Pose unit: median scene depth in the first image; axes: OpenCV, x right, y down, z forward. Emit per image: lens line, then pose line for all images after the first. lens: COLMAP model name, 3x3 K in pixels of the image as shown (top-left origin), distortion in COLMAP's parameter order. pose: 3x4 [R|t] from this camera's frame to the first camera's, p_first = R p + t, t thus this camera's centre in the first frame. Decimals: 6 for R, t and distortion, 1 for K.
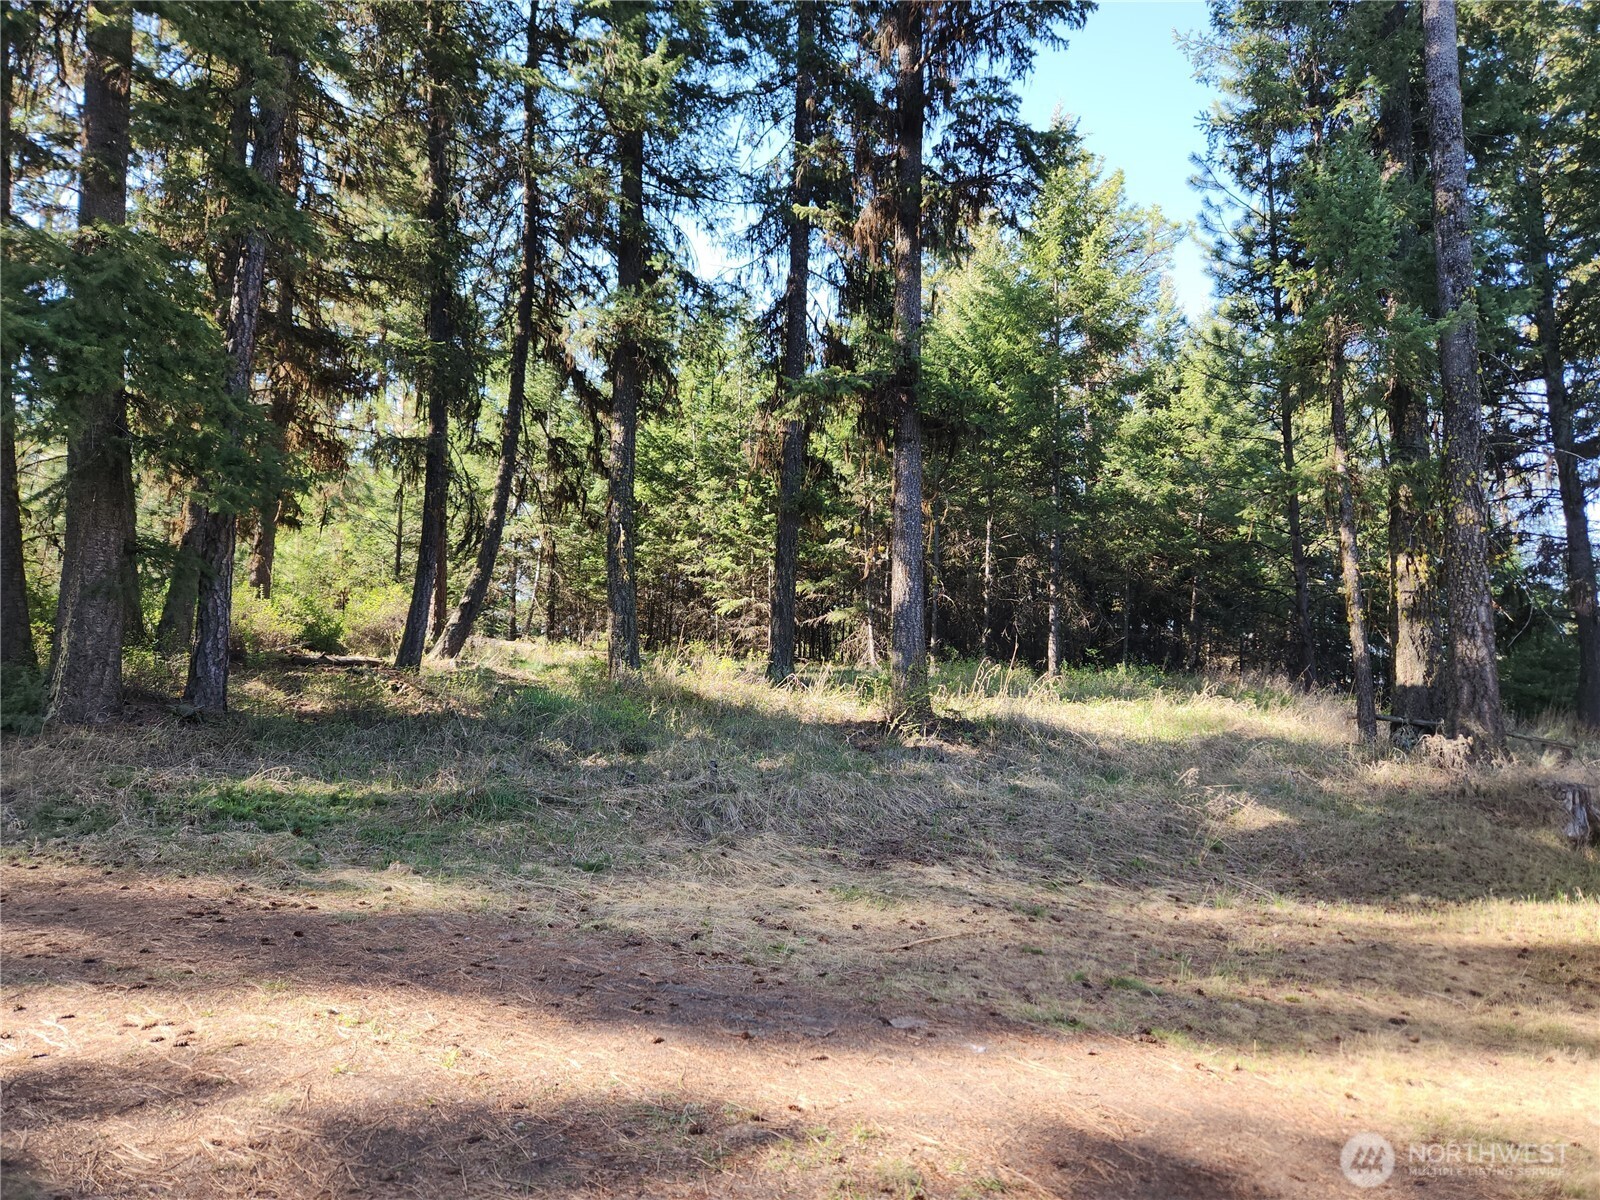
lens RADIAL K [[1076.4, 0, 802.4], [0, 1076.4, 598.4], [0, 0, 1]] dist [0.003427, -0.004838]
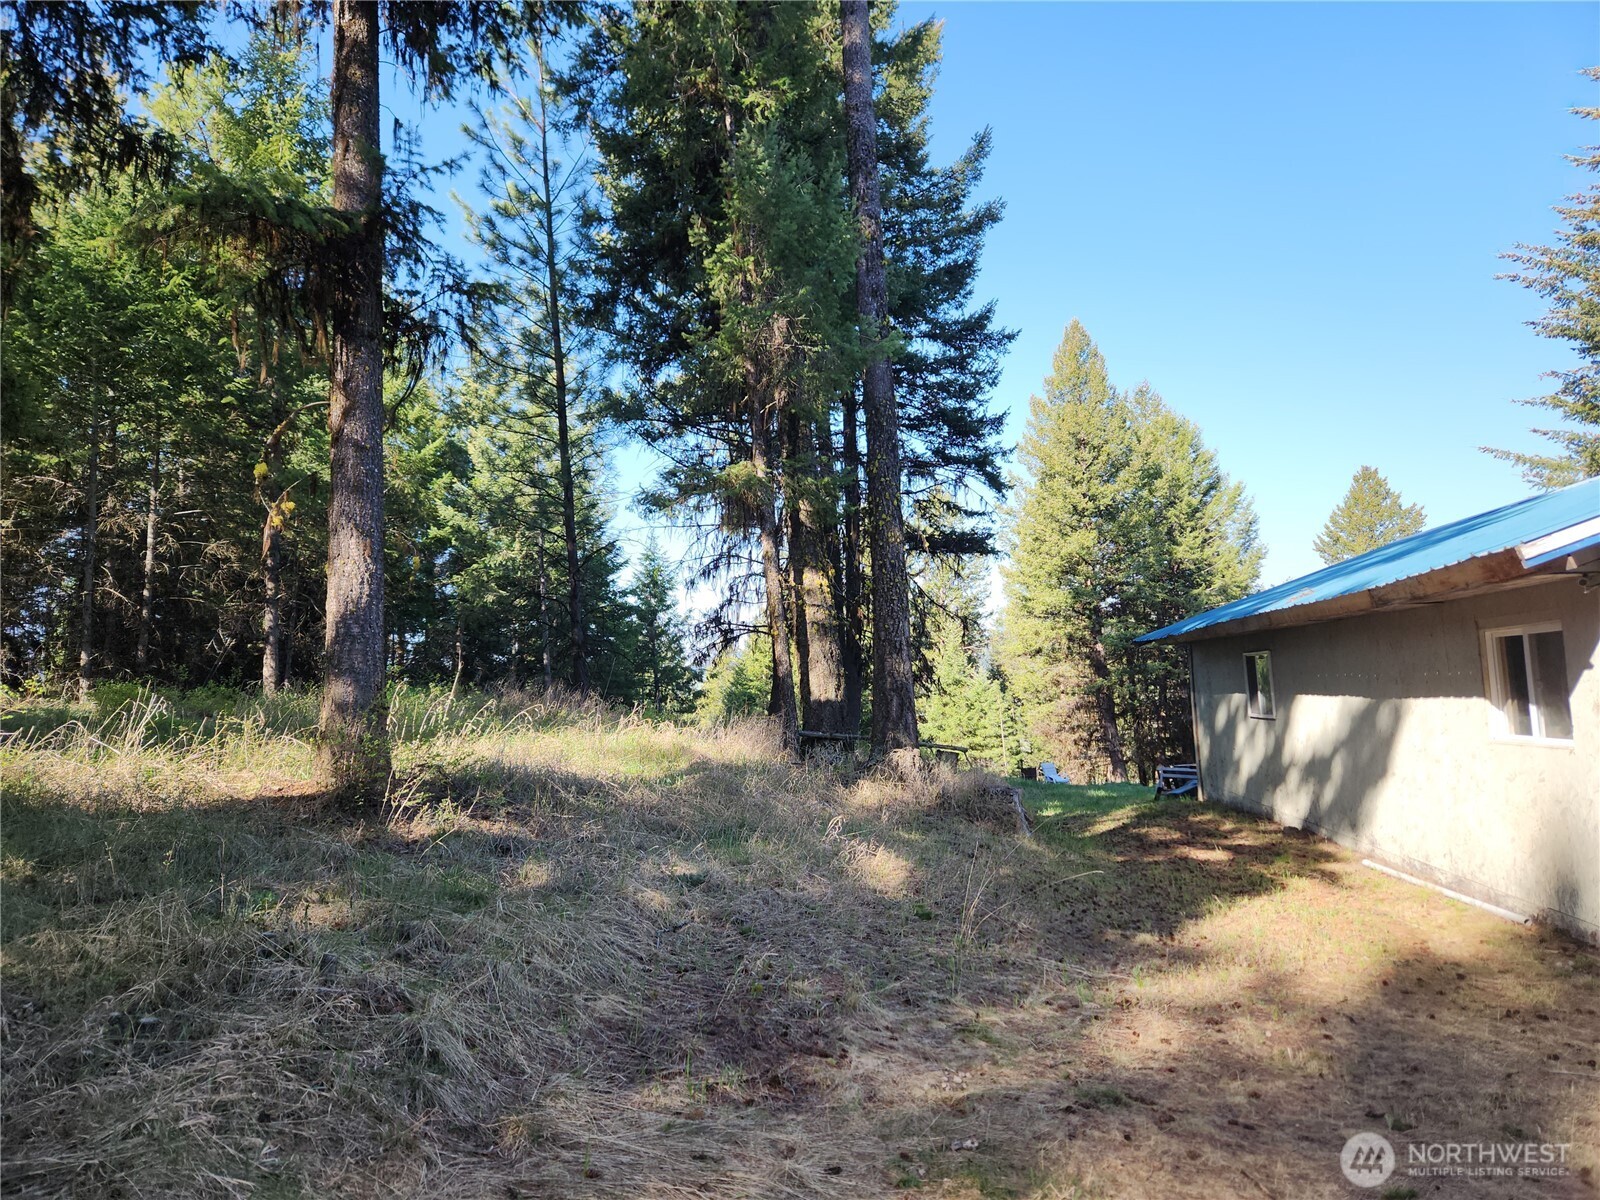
lens RADIAL K [[1076.4, 0, 791.1], [0, 1076.4, 606.8], [0, 0, 1]] dist [0.003427, -0.004838]
pose [[0.619637, 0.033605, 0.784168, -0.233323], [-0.029887, 0.999369, -0.019212, 0.014641], [-0.784319, -0.011532, 0.620251, 0.404276]]
